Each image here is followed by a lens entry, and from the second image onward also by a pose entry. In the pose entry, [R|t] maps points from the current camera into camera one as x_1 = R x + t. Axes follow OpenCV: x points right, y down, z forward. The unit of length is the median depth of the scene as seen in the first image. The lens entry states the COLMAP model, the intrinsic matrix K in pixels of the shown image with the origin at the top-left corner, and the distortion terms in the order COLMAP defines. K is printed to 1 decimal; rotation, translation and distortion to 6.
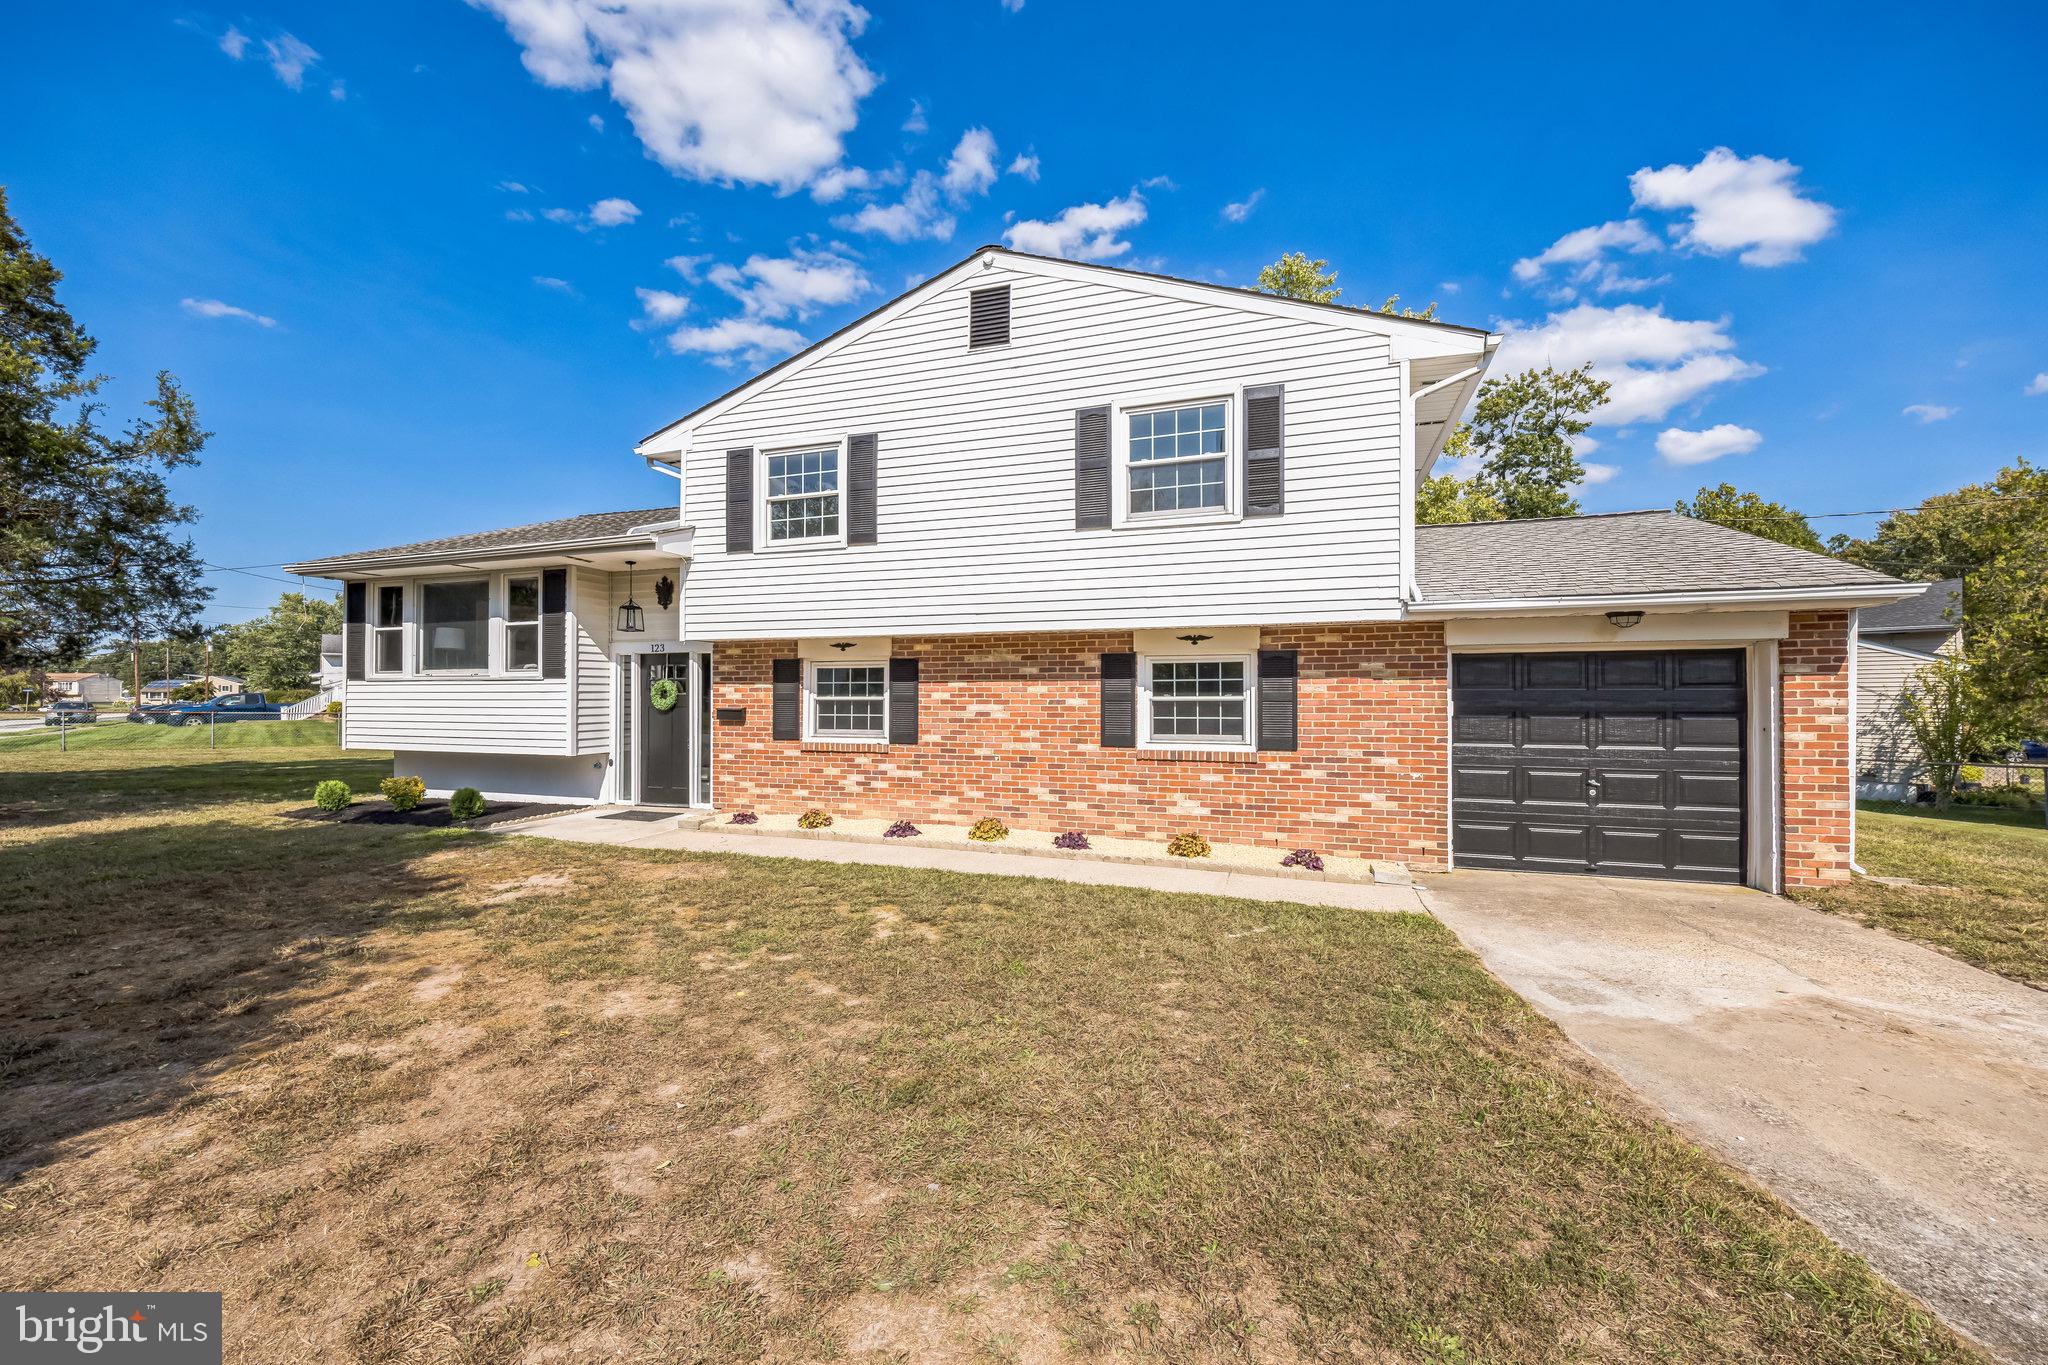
lens RADIAL K [[796.6, 0, 1039.5], [0, 796.6, 687.9], [0, 0, 1]] dist [-0.003427, -0.001136]
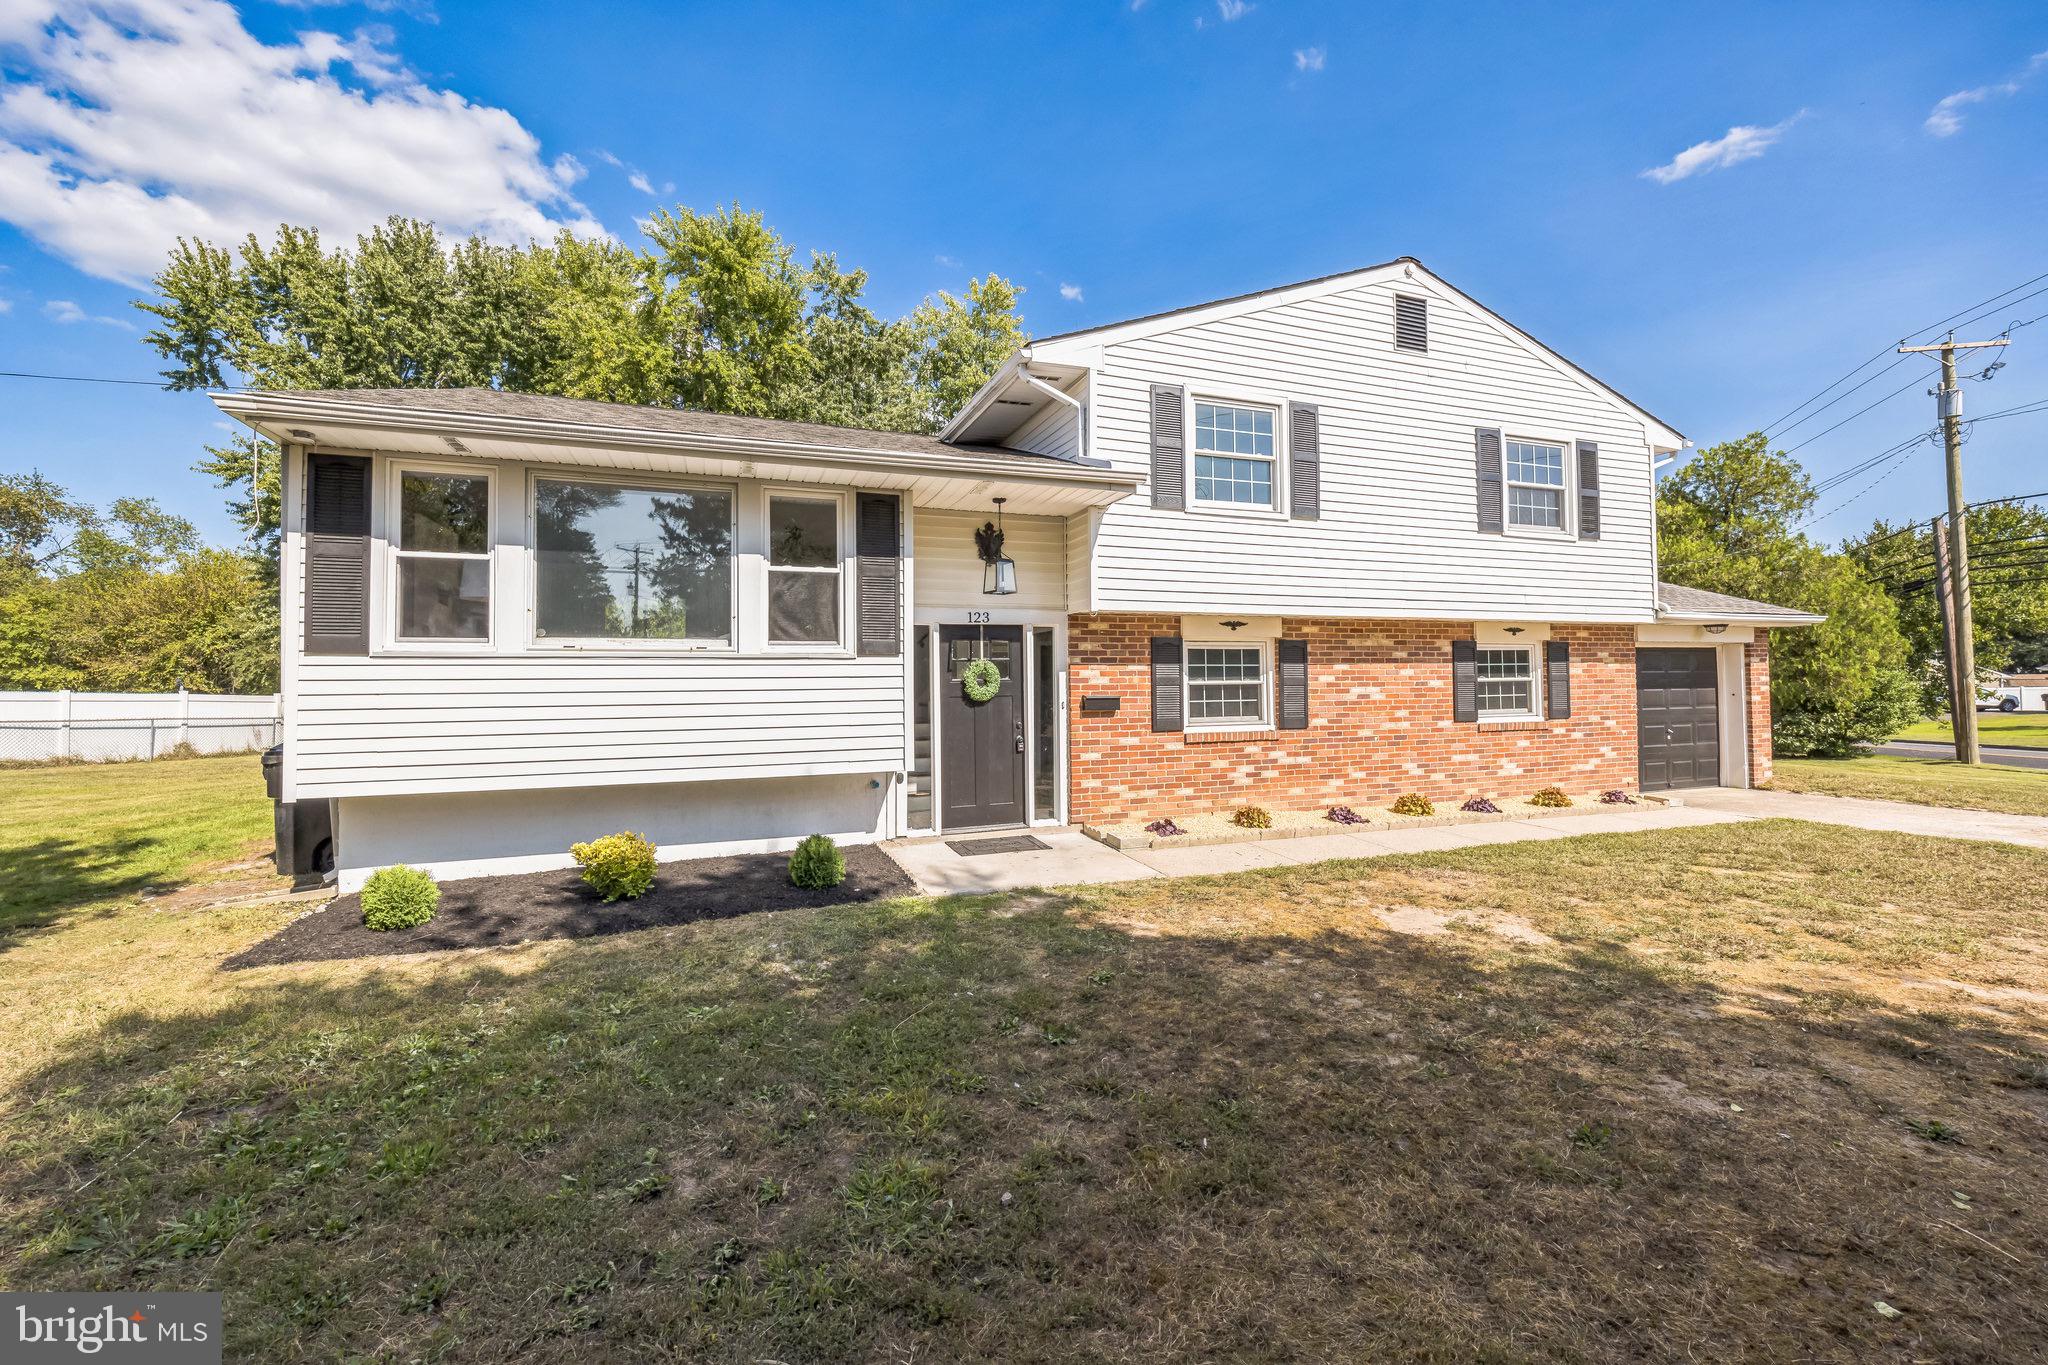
lens RADIAL K [[907.1, 0, 1022.6], [0, 907.1, 664.4], [0, 0, 1]] dist [-0.013506, -0.000492]
pose [[0.761275, 0.006120, 0.648401, -1.102508], [0.002515, 0.999920, -0.012391, 0.004975], [-0.648425, 0.011064, 0.761198, 0.373052]]
